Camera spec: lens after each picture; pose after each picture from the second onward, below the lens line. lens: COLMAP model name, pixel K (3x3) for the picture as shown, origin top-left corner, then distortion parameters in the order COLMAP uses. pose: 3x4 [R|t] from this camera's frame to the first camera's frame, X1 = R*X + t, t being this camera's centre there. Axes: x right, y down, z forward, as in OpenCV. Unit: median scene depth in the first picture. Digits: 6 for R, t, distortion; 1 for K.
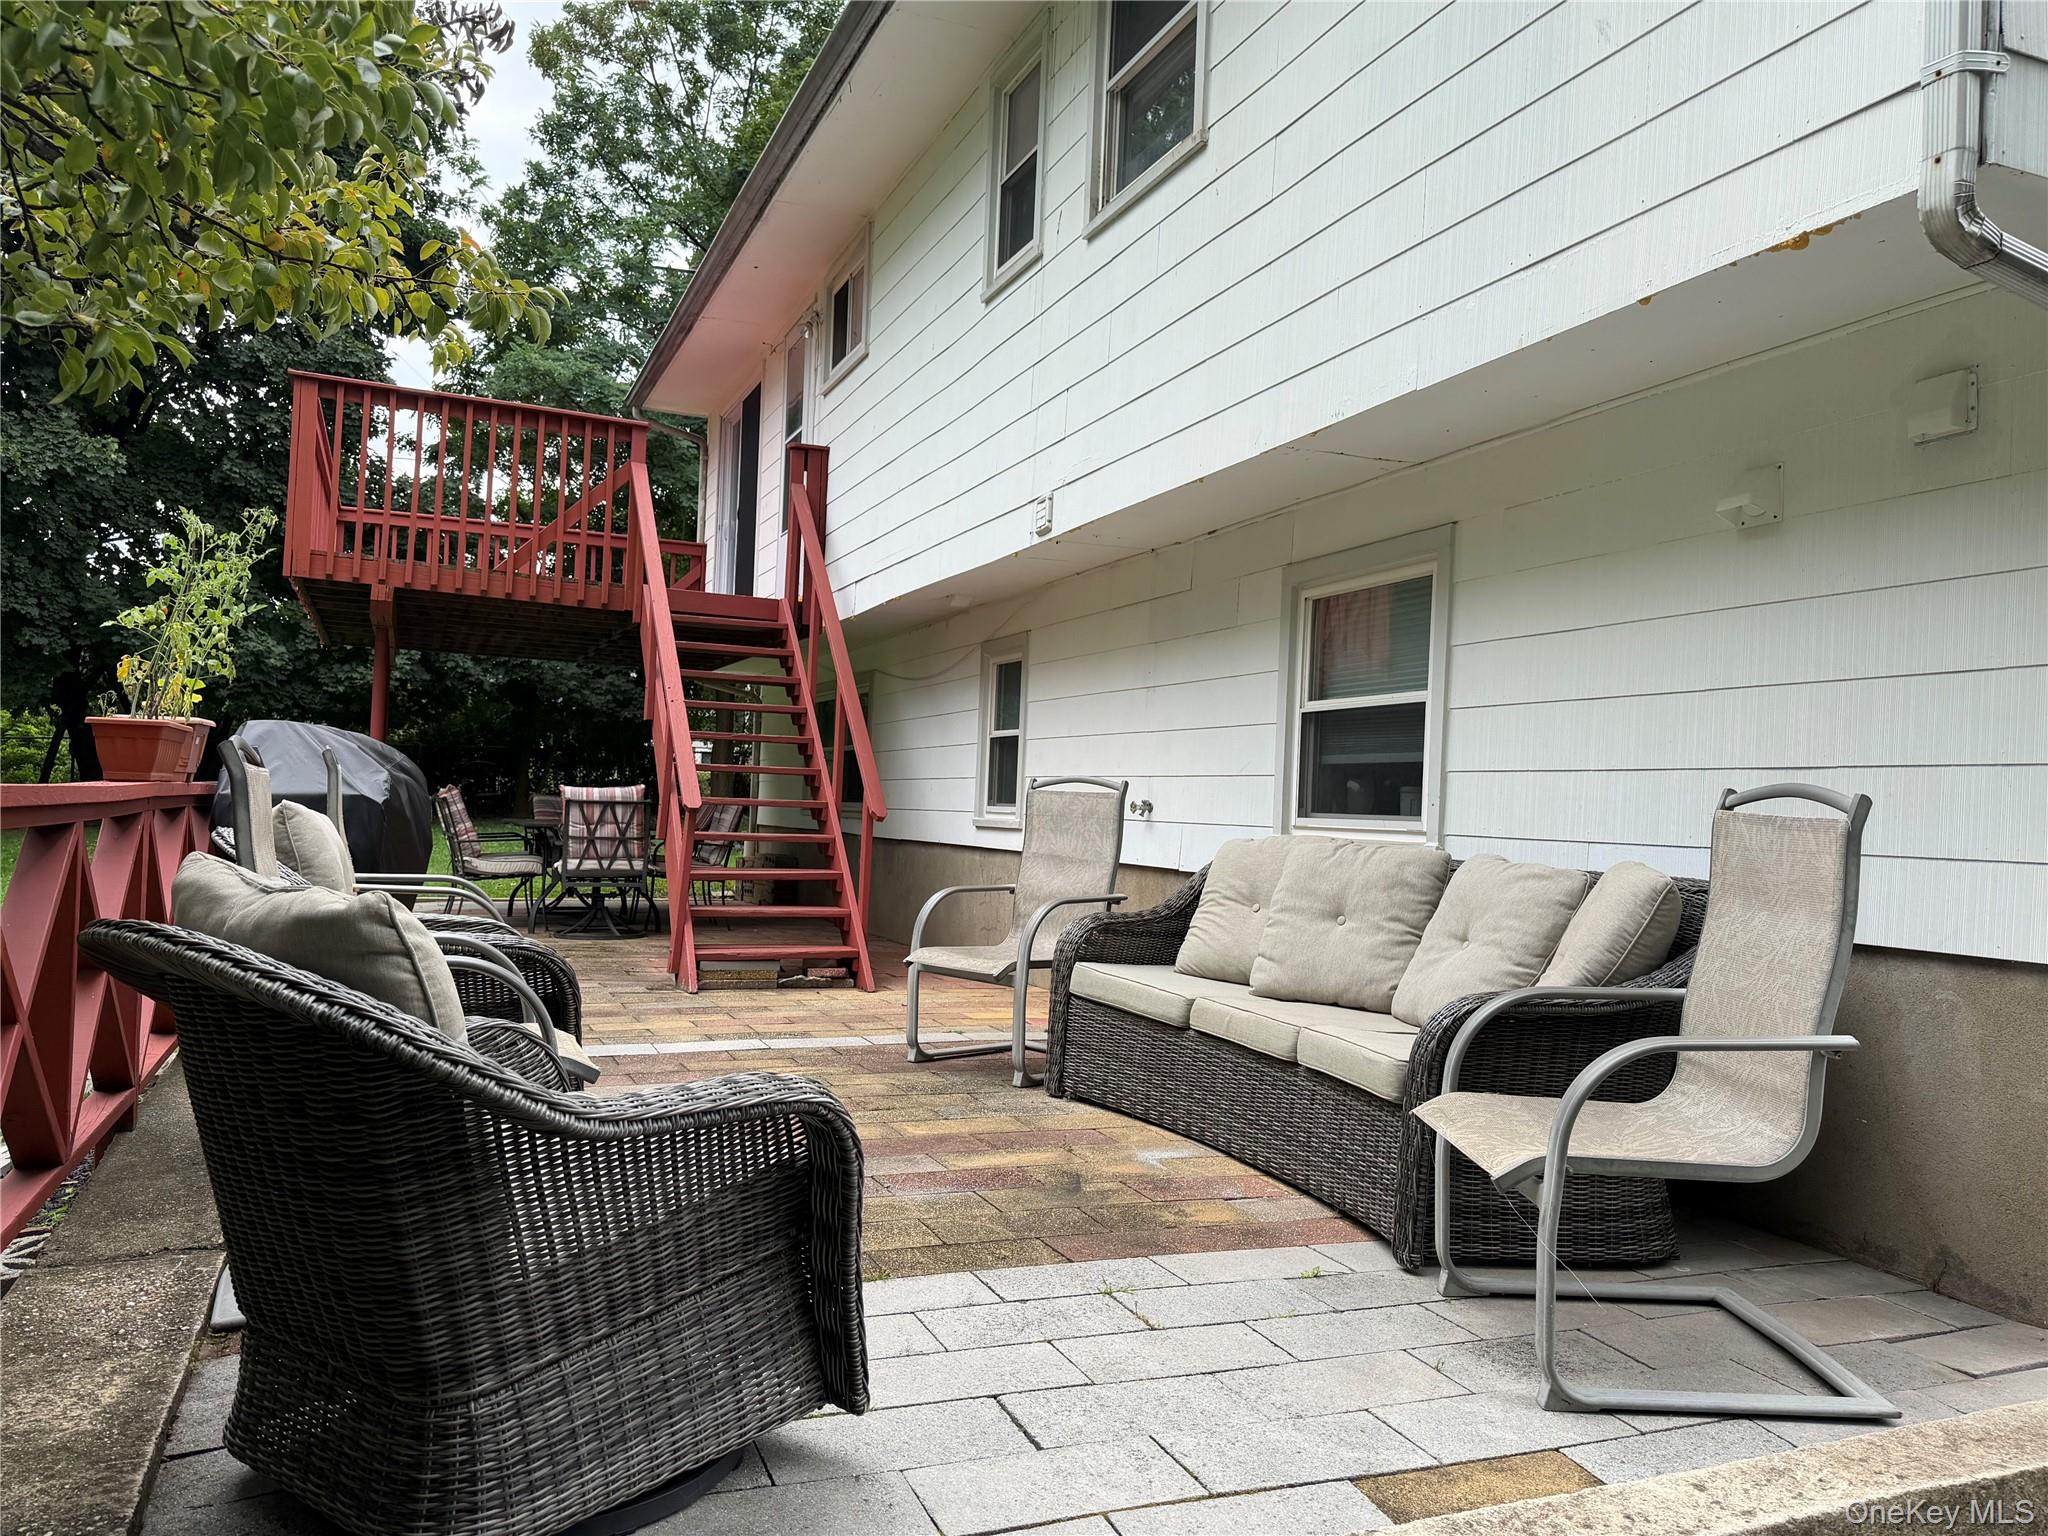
lens RADIAL K [[1519.2, 0, 1009.8], [0, 1519.2, 760.5], [0, 0, 1]] dist [0.025178, -0.004737]
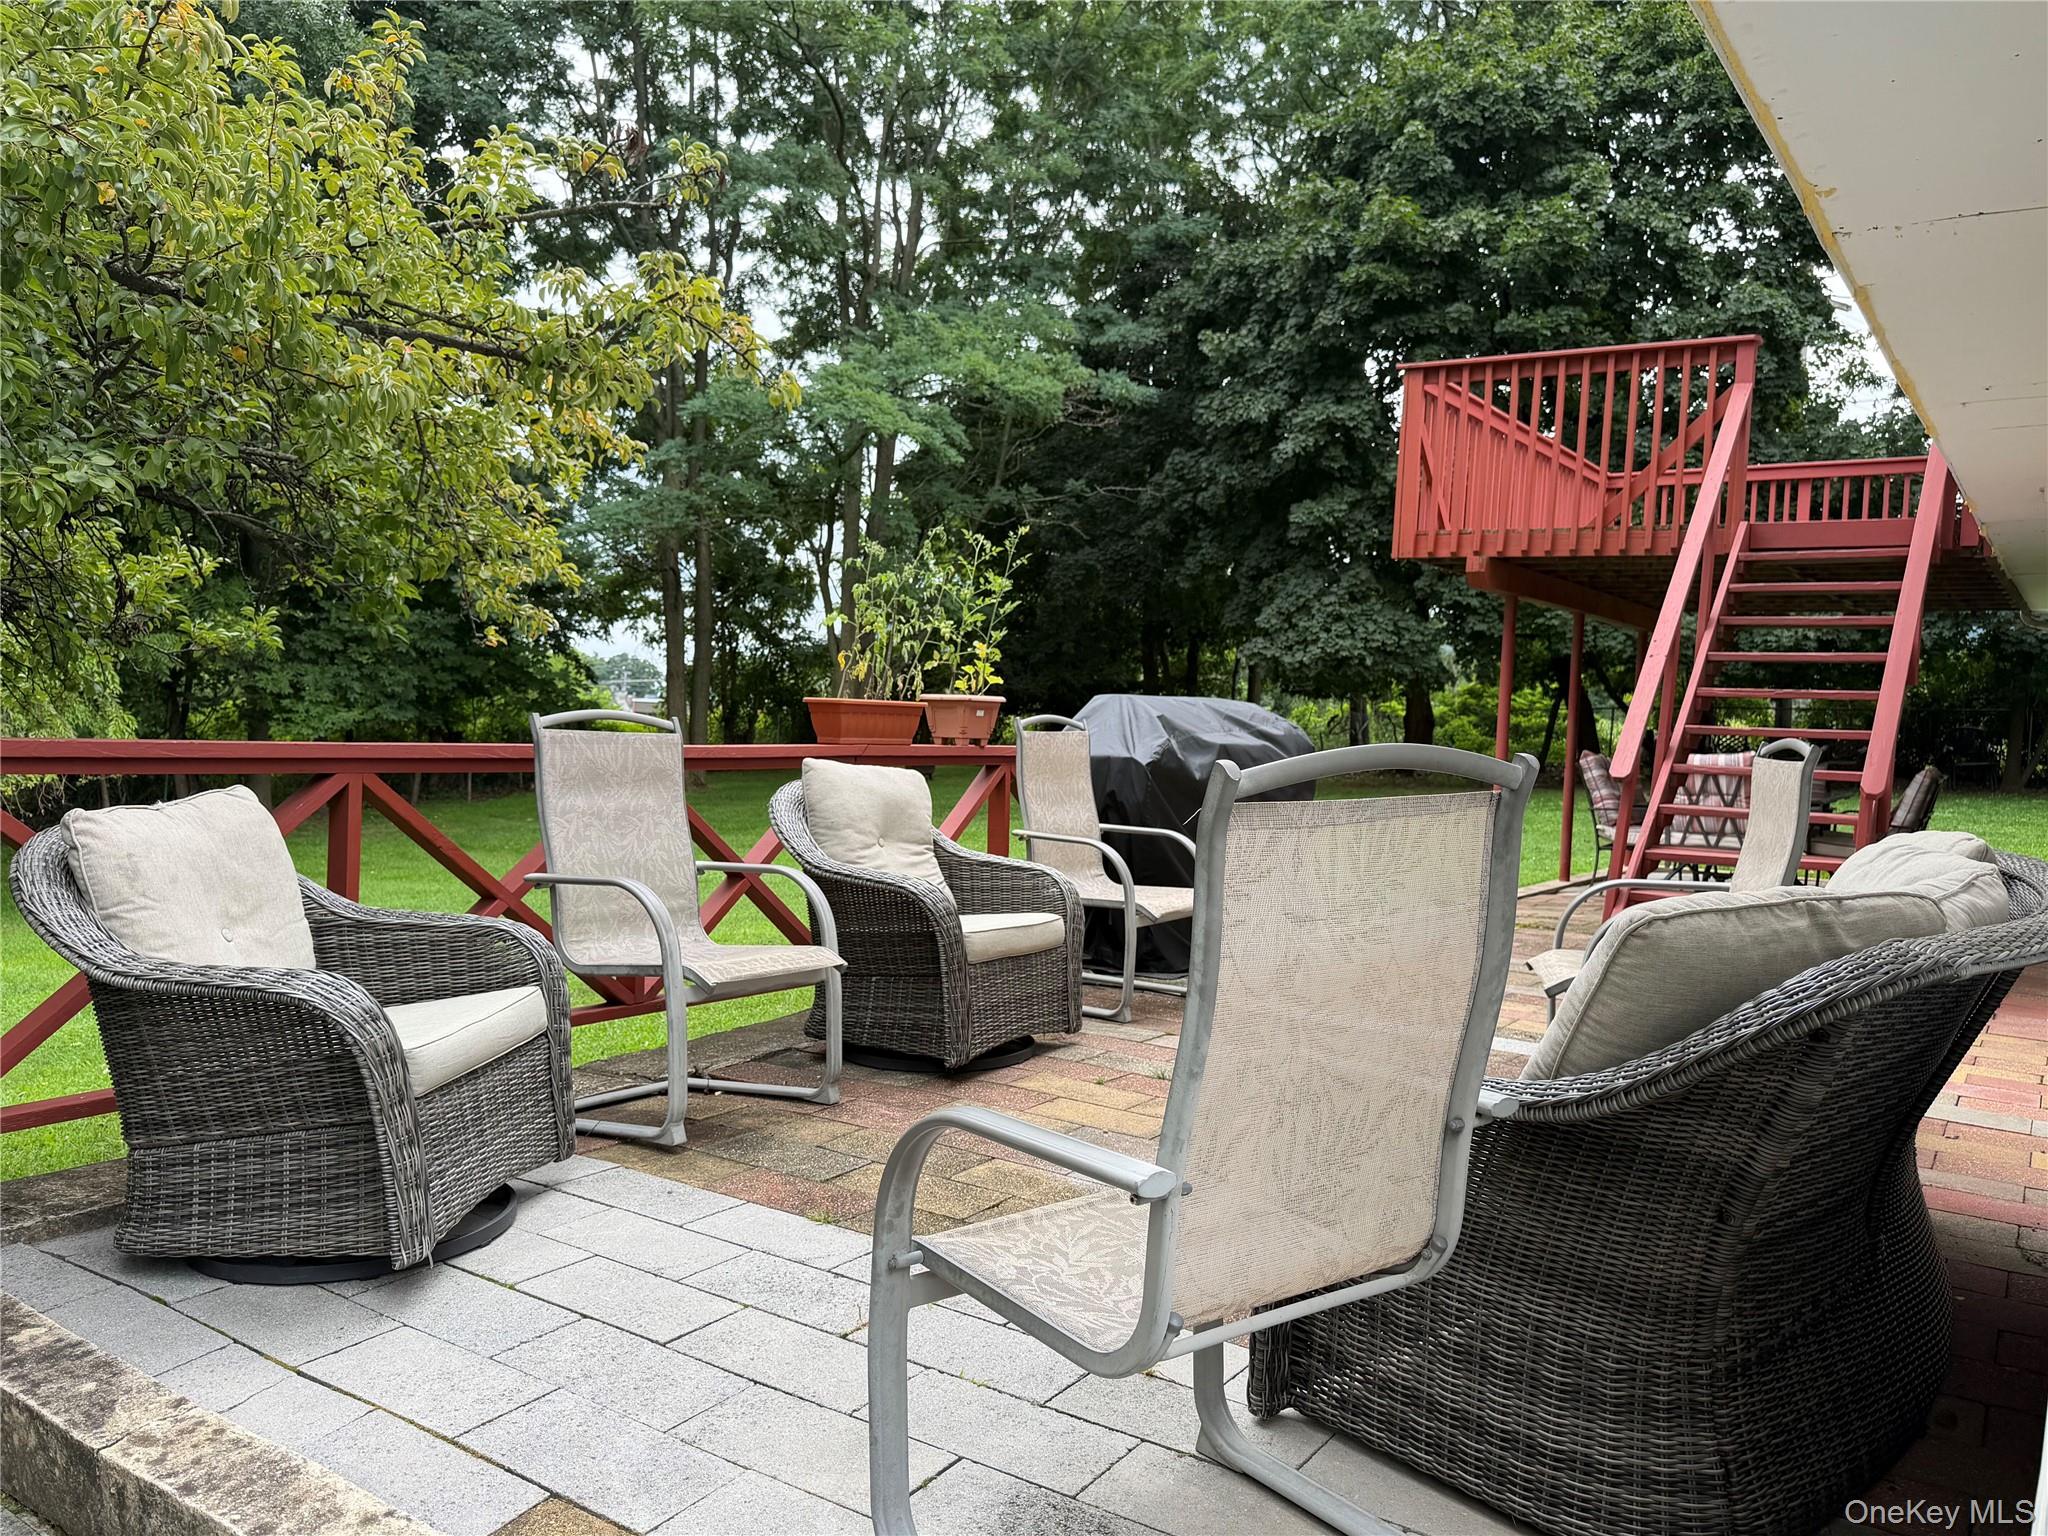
lens RADIAL K [[1519.2, 0, 1009.8], [0, 1519.2, 760.5], [0, 0, 1]] dist [0.025178, -0.004737]
pose [[0.555740, 0.006448, -0.831331, 0.252582], [0.010228, 0.999841, 0.014593, 0.003946], [0.831293, -0.016612, 0.555586, 0.160728]]
